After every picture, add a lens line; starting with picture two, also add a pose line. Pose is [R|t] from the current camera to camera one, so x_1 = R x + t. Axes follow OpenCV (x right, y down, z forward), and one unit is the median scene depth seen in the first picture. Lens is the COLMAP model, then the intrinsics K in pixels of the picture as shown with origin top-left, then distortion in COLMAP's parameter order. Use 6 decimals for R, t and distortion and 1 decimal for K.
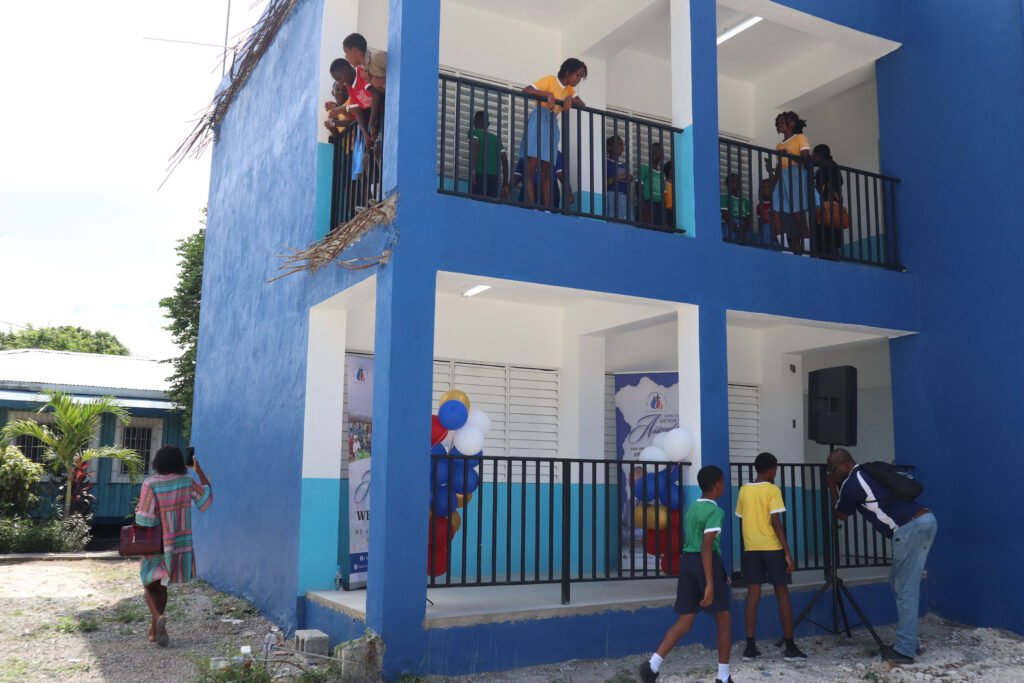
lens RADIAL K [[975.6, 0, 512.0], [0, 975.6, 341.5], [0, 0, 1]] dist [-0.057764, 0.110025]
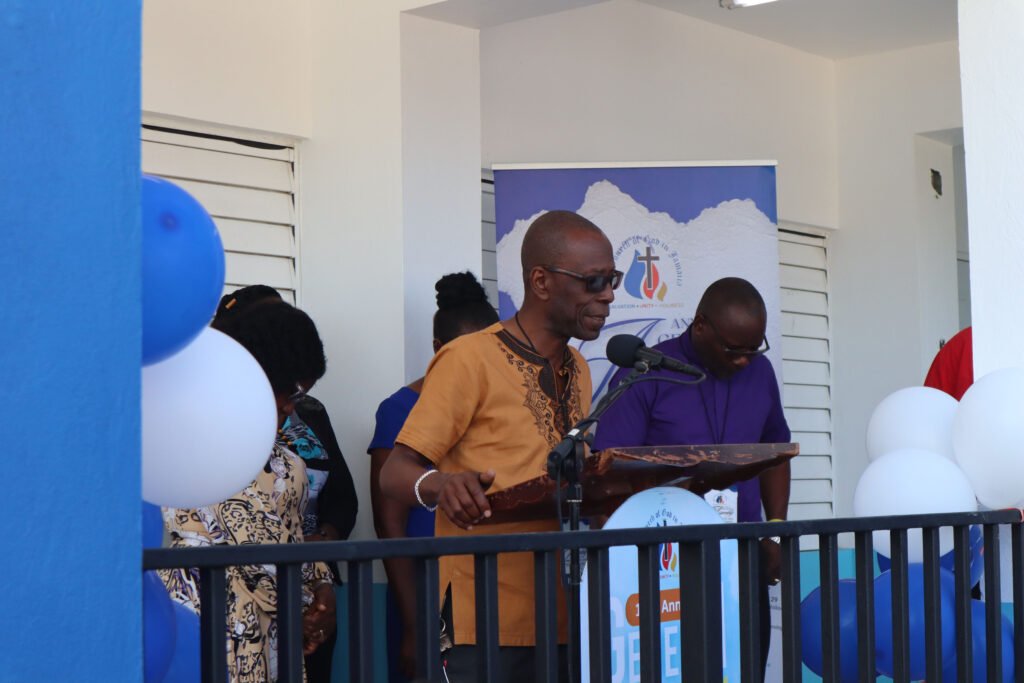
lens RADIAL K [[1992.4, 0, 512.0], [0, 1992.4, 341.5], [0, 0, 1]] dist [-0.223156, 0.146675]
pose [[0.931288, -0.001108, 0.364283, -0.098290], [-0.027124, 0.997008, 0.072376, 0.044152], [-0.363274, -0.077284, 0.928472, 0.520061]]
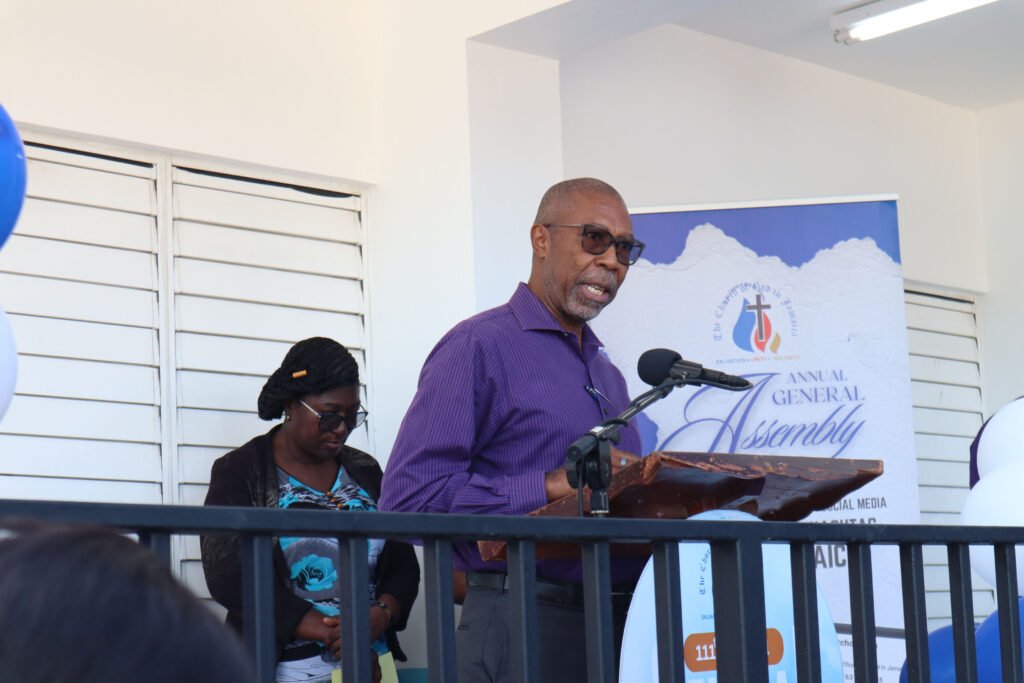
lens RADIAL K [[1992.4, 0, 512.0], [0, 1992.4, 341.5], [0, 0, 1]] dist [-0.223156, 0.146675]
pose [[0.963418, -0.007364, 0.267901, -0.051456], [0.009380, 0.999937, -0.006245, 0.073707], [-0.267838, 0.008530, 0.963426, 0.560169]]
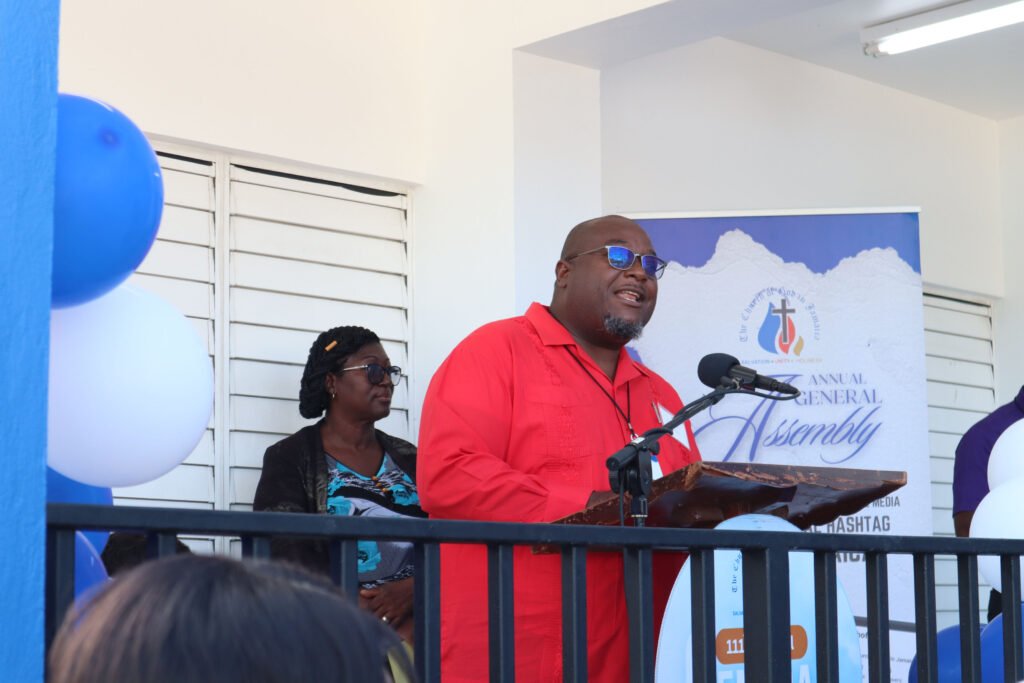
lens RADIAL K [[1996.3, 0, 512.0], [0, 1996.3, 341.5], [0, 0, 1]] dist [-0.206806, 0.291620]
pose [[0.965169, 0.015716, 0.261155, -0.064270], [-0.018641, 0.999788, 0.008725, 0.066717], [-0.260963, -0.013290, 0.965257, 0.536346]]
